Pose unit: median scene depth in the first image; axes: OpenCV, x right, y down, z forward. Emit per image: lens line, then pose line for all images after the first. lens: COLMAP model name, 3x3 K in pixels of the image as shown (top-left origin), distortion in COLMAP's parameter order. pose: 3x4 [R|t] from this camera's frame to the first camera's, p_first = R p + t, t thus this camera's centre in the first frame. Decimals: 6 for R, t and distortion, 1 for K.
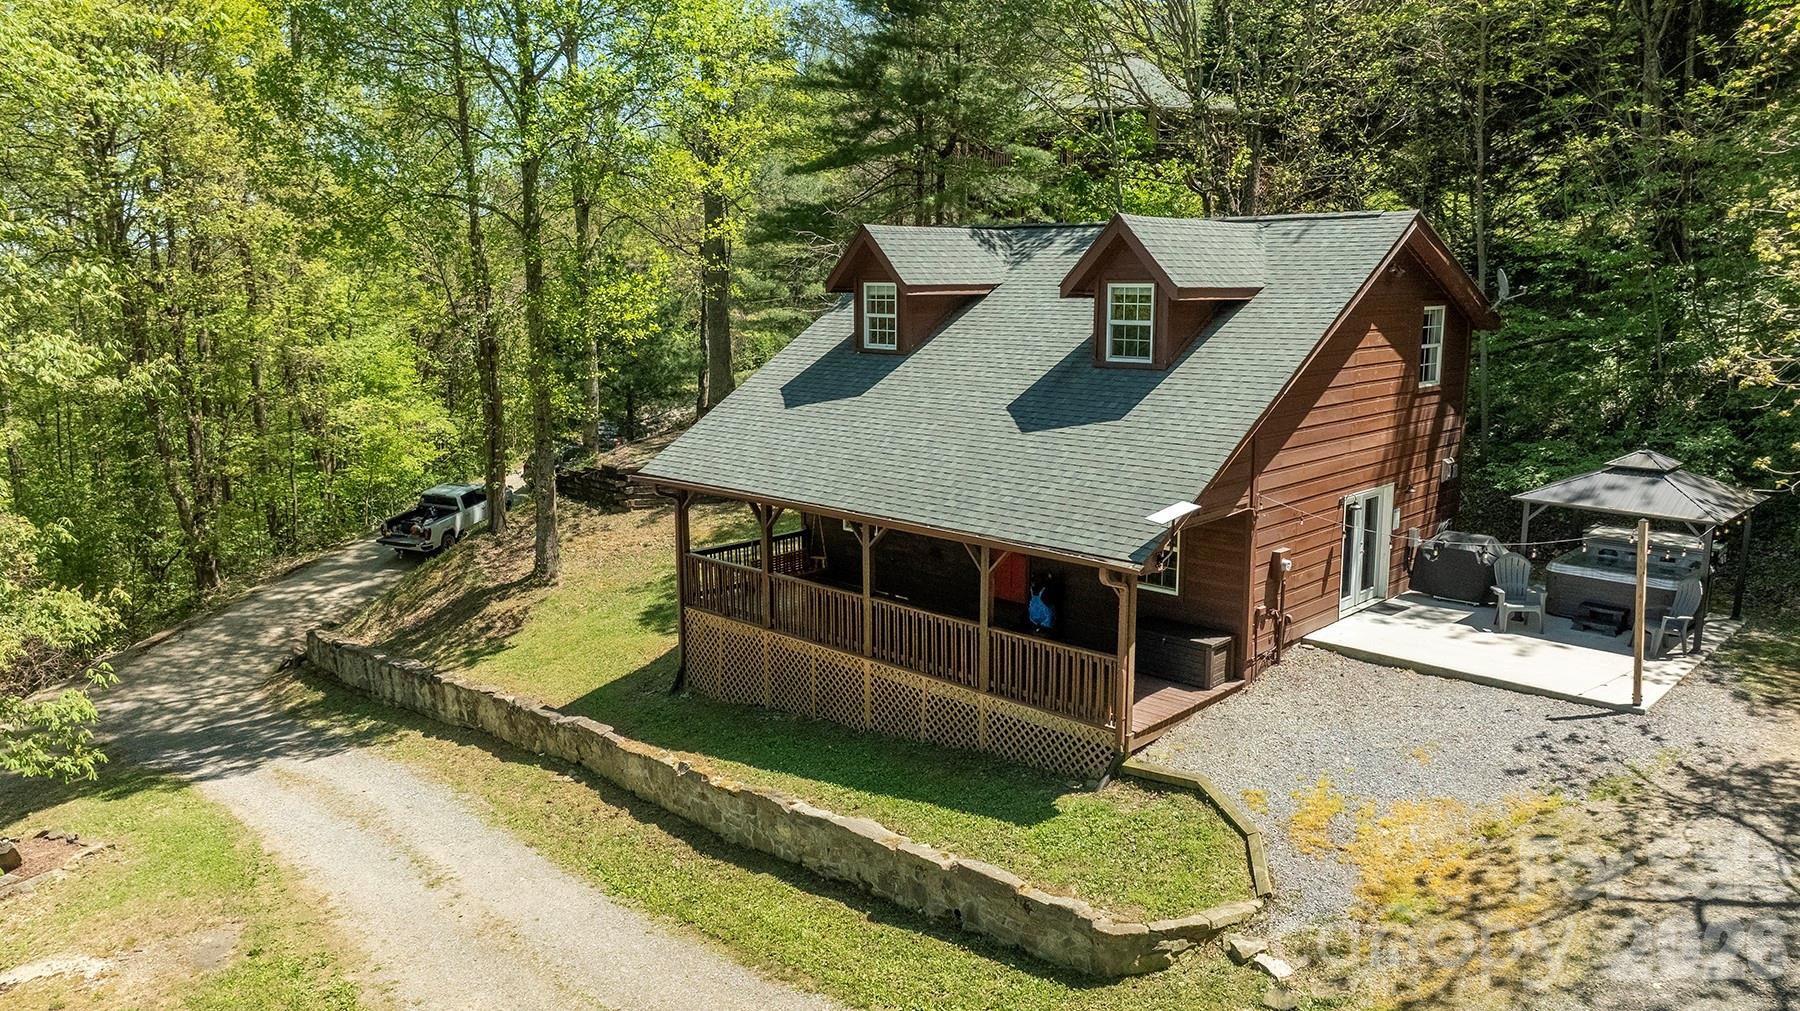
lens RADIAL K [[1275.5, 0, 907.1], [0, 1275.5, 515.6], [0, 0, 1]] dist [-0.034855, -0.004856]
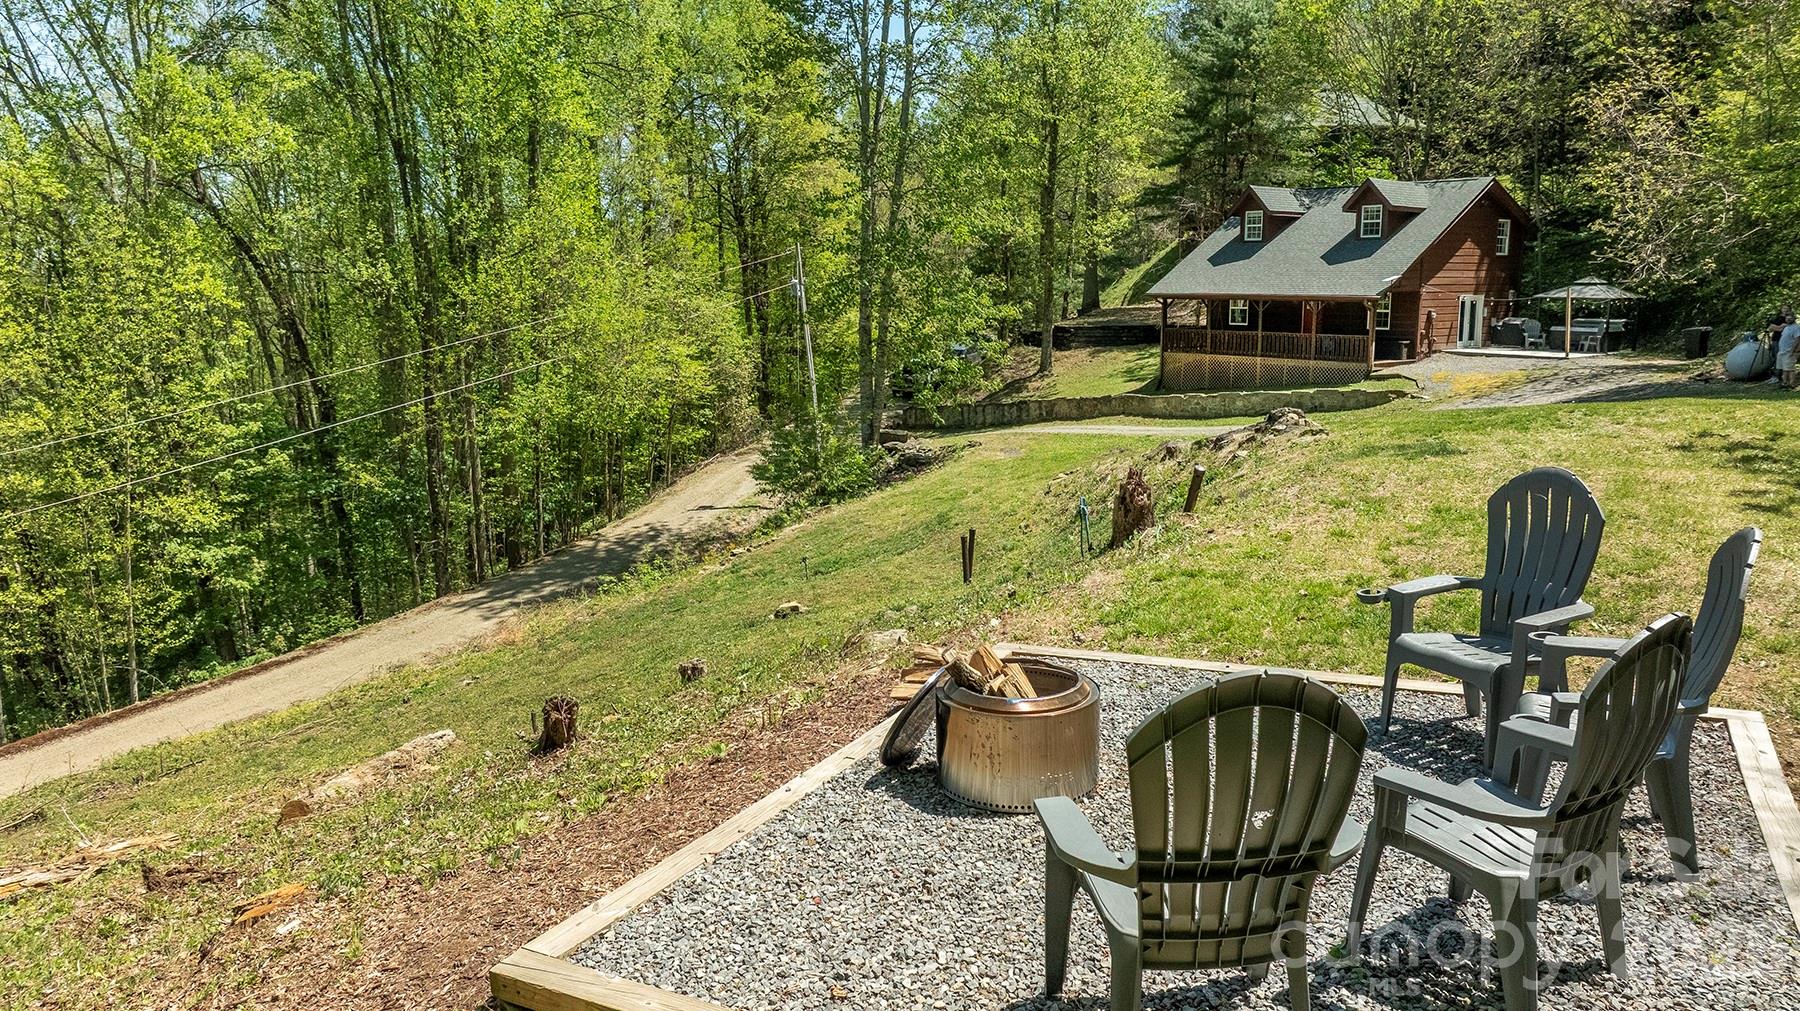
lens RADIAL K [[1275.5, 0, 896.1], [0, 1275.5, 540.9], [0, 0, 1]] dist [-0.034855, -0.004856]
pose [[0.991498, 0.026523, -0.127388, -0.419644], [-0.024629, 0.999562, 0.016418, 0.460341], [0.127767, -0.013141, 0.991717, -1.603481]]
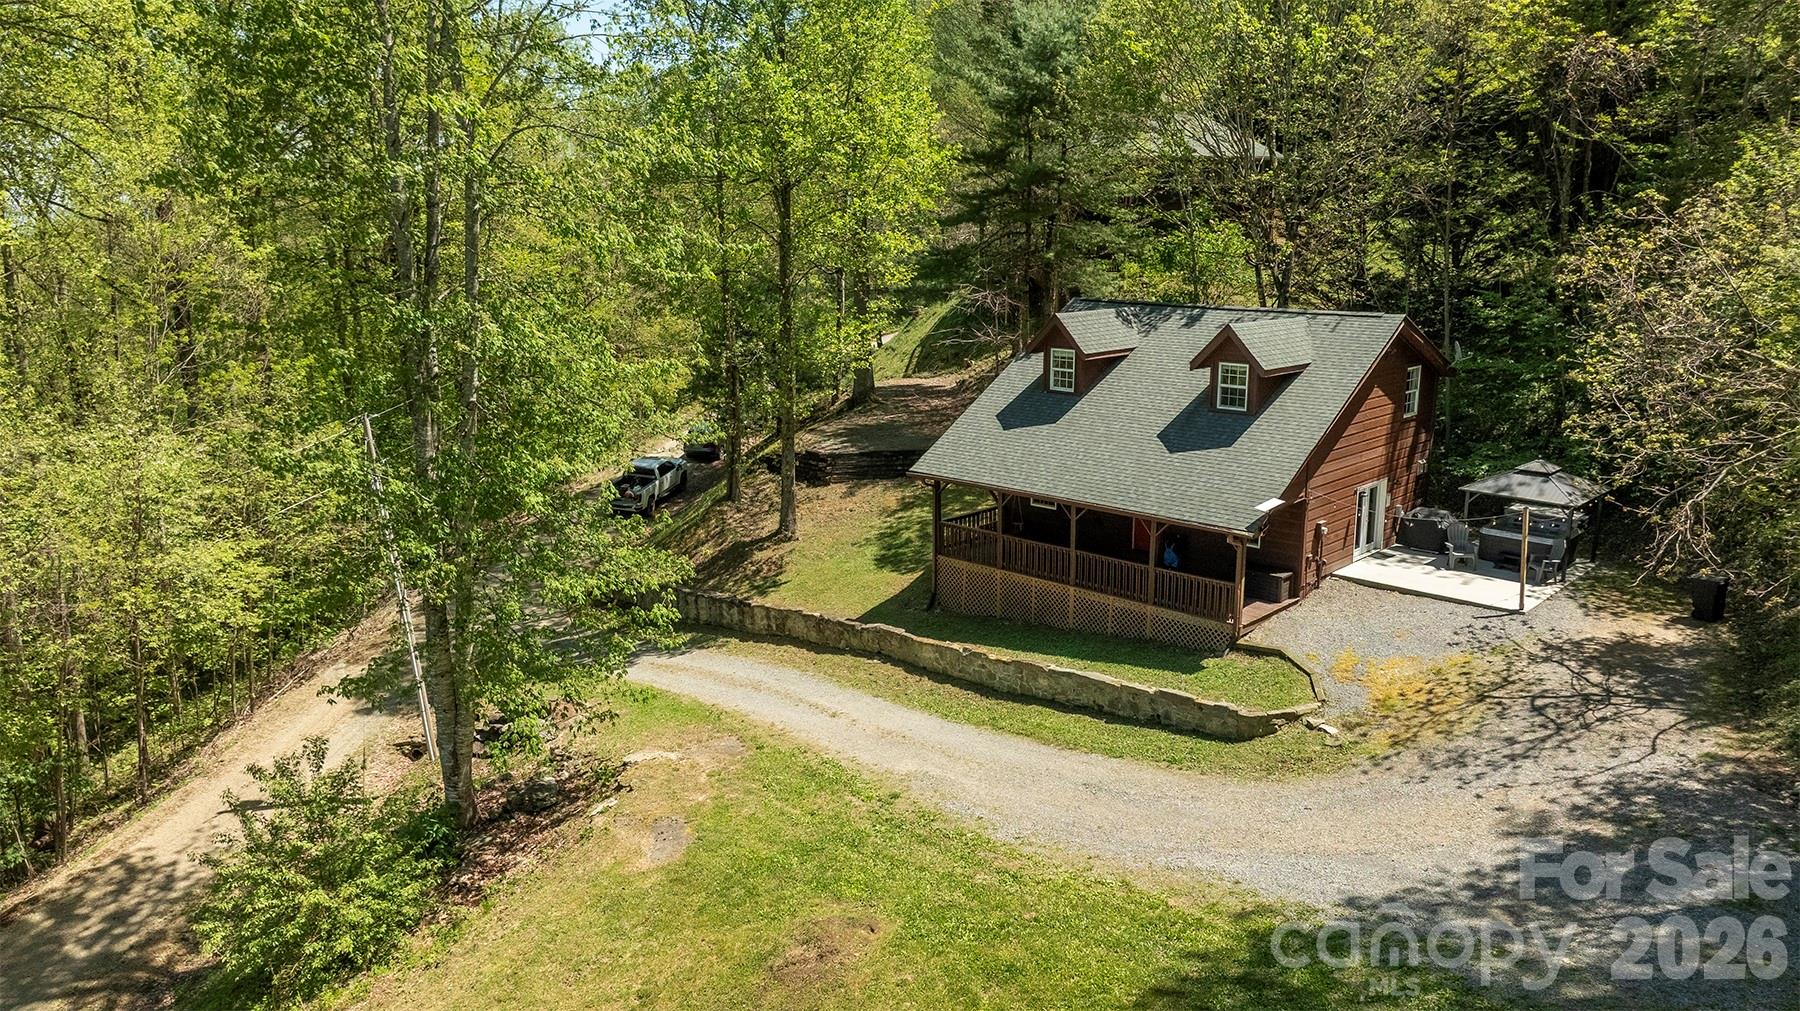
lens RADIAL K [[1275.5, 0, 898.3], [0, 1275.5, 508.4], [0, 0, 1]] dist [-0.034855, -0.004856]
pose [[0.999995, -0.000671, 0.003034, -0.271056], [0.000560, 0.999334, 0.036473, -0.051835], [-0.003057, -0.036471, 0.999330, -0.681195]]
